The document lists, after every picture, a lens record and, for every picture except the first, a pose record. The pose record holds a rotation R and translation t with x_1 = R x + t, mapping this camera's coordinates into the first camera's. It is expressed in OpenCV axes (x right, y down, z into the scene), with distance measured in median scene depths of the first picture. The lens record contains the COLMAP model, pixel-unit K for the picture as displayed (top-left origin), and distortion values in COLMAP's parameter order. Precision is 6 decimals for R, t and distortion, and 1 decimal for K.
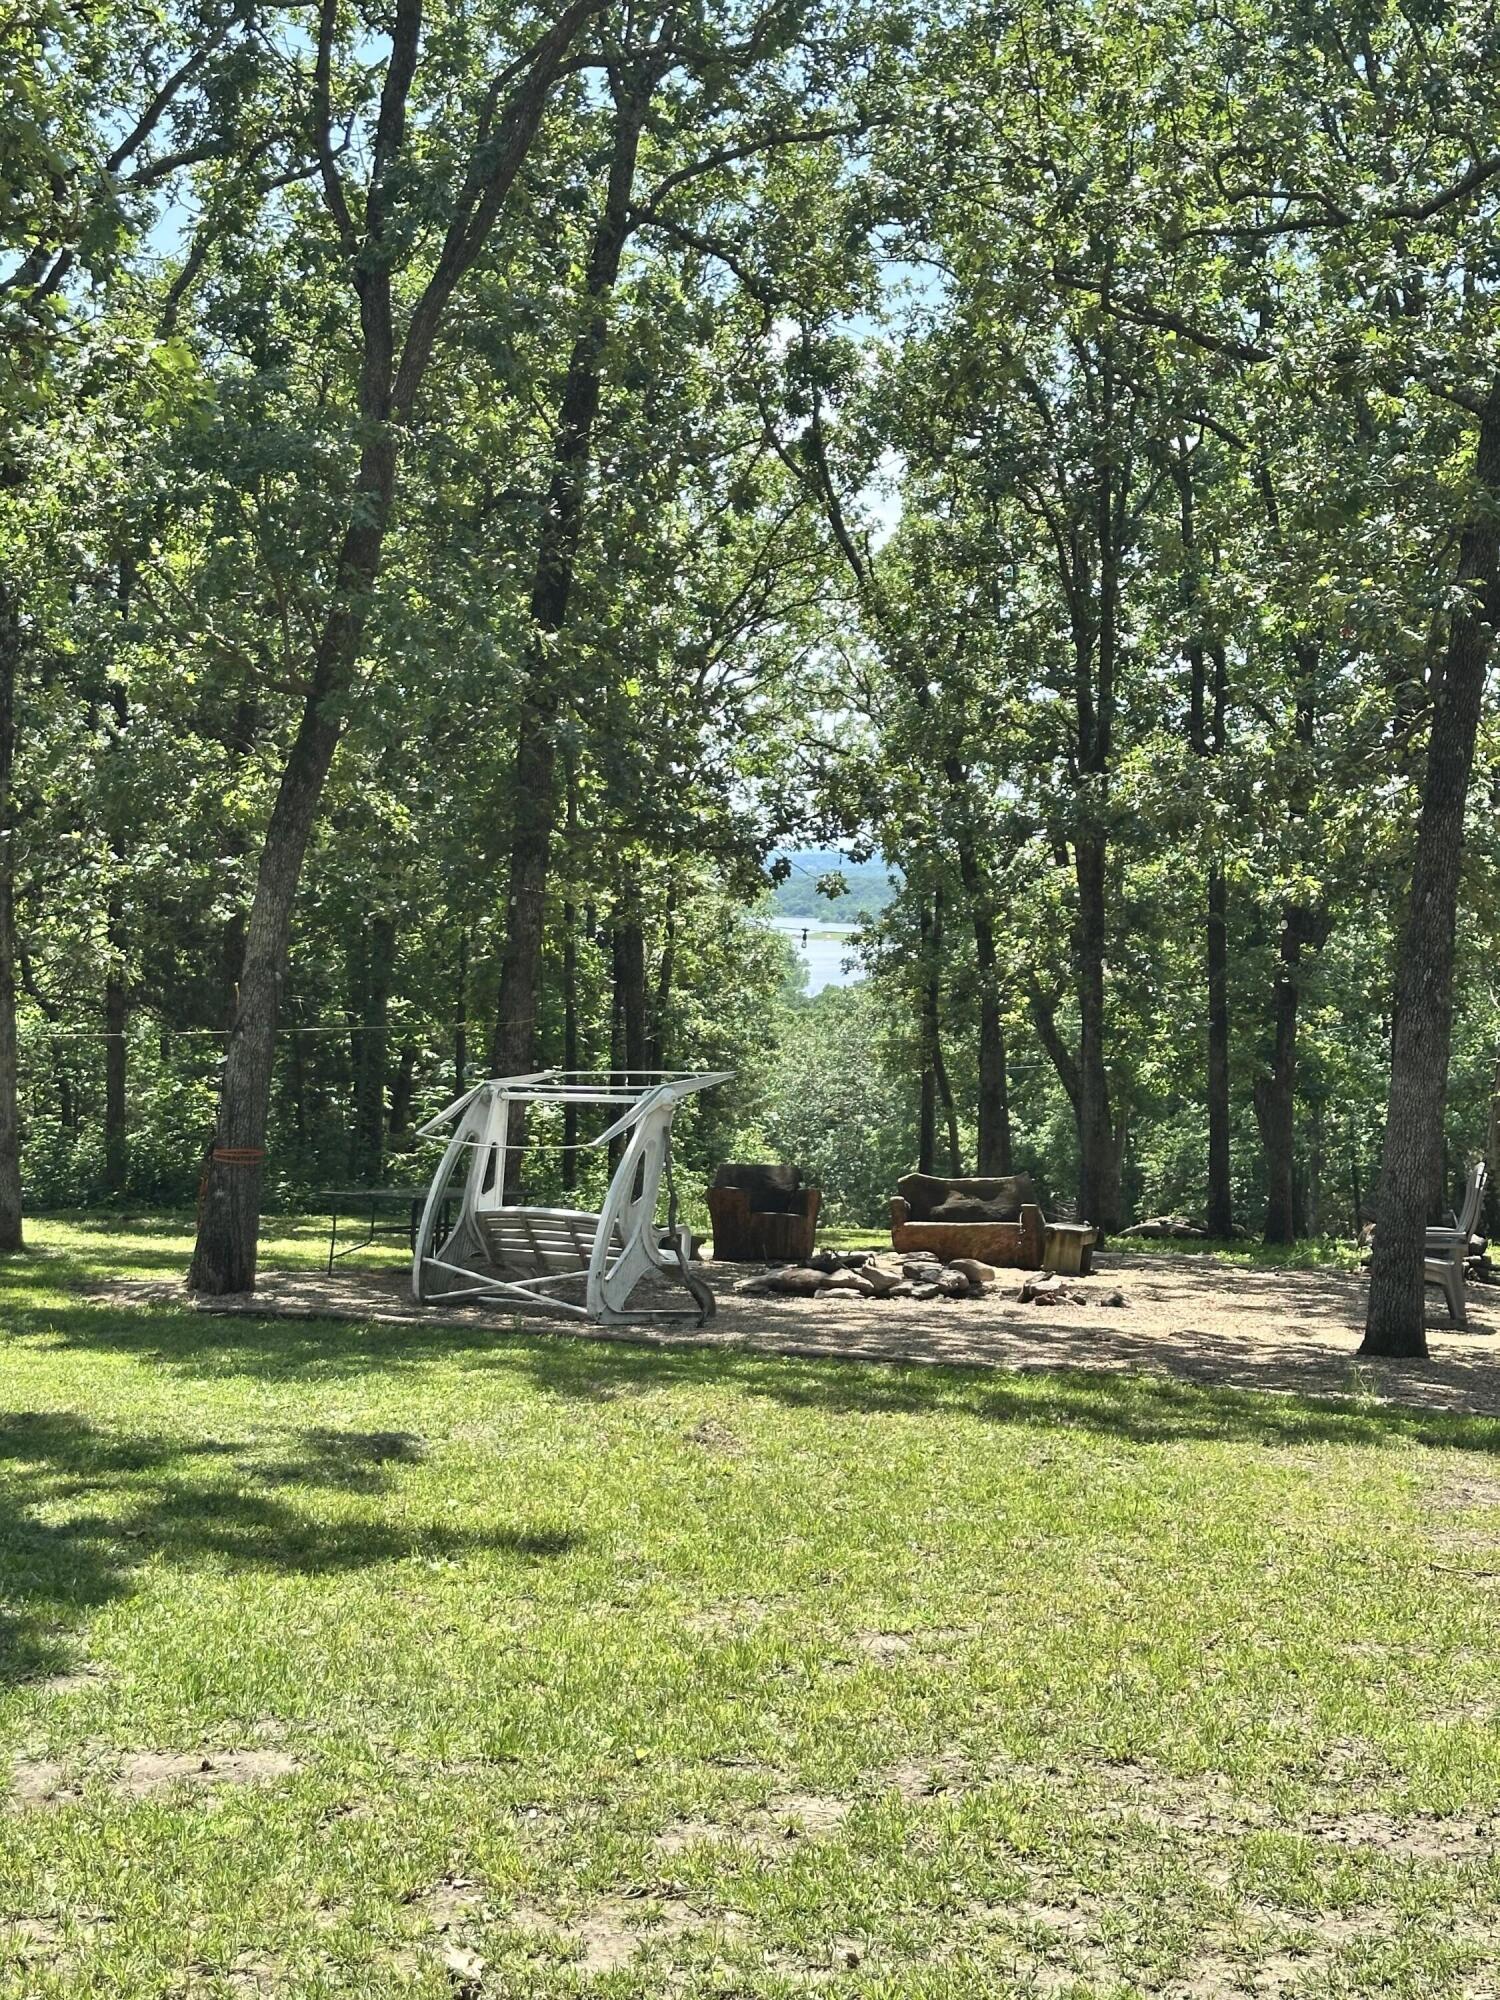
lens RADIAL K [[2789.2, 0, 750.5], [0, 2789.2, 1001.0], [0, 0, 1]] dist [0.172707, 0.000000]
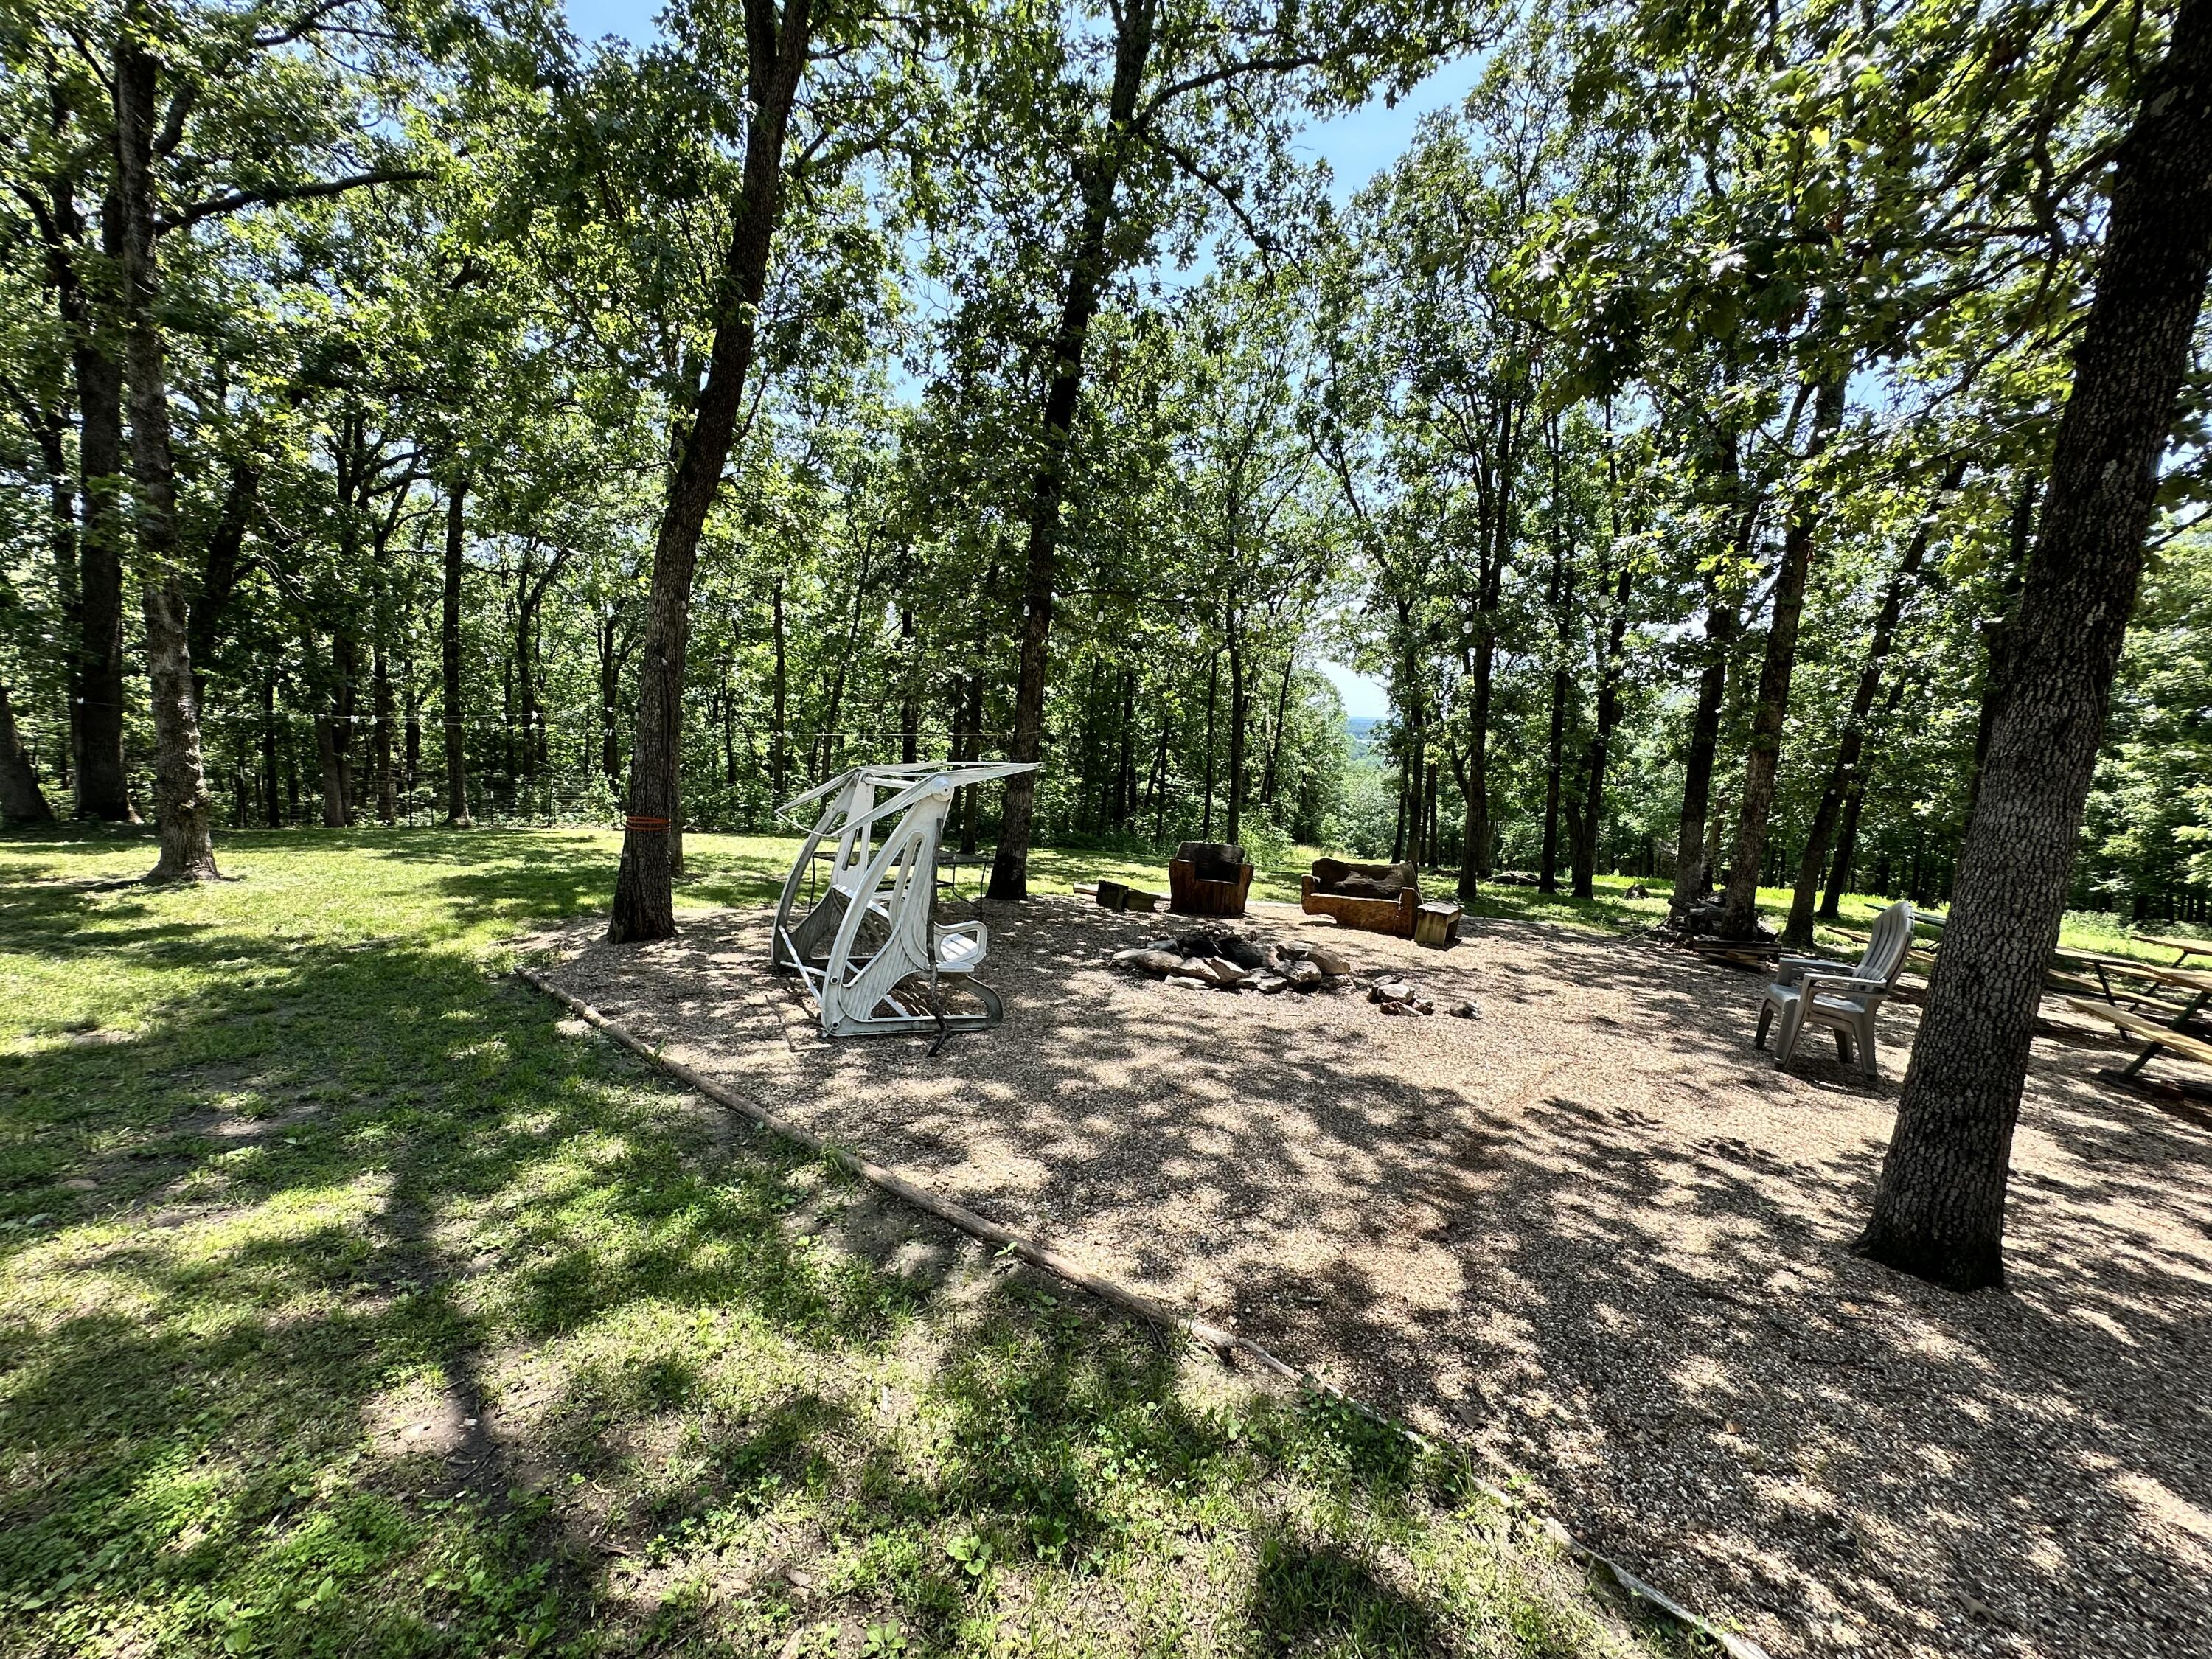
lens RADIAL K [[884.8, 0, 1102.9], [0, 884.8, 826.0], [0, 0, 1]] dist [-0.003101, 0.000920]
pose [[0.957576, 0.059031, -0.282071, 0.090902], [-0.039206, 0.996381, 0.075421, 0.021269], [0.285502, -0.061162, 0.956425, 0.660771]]
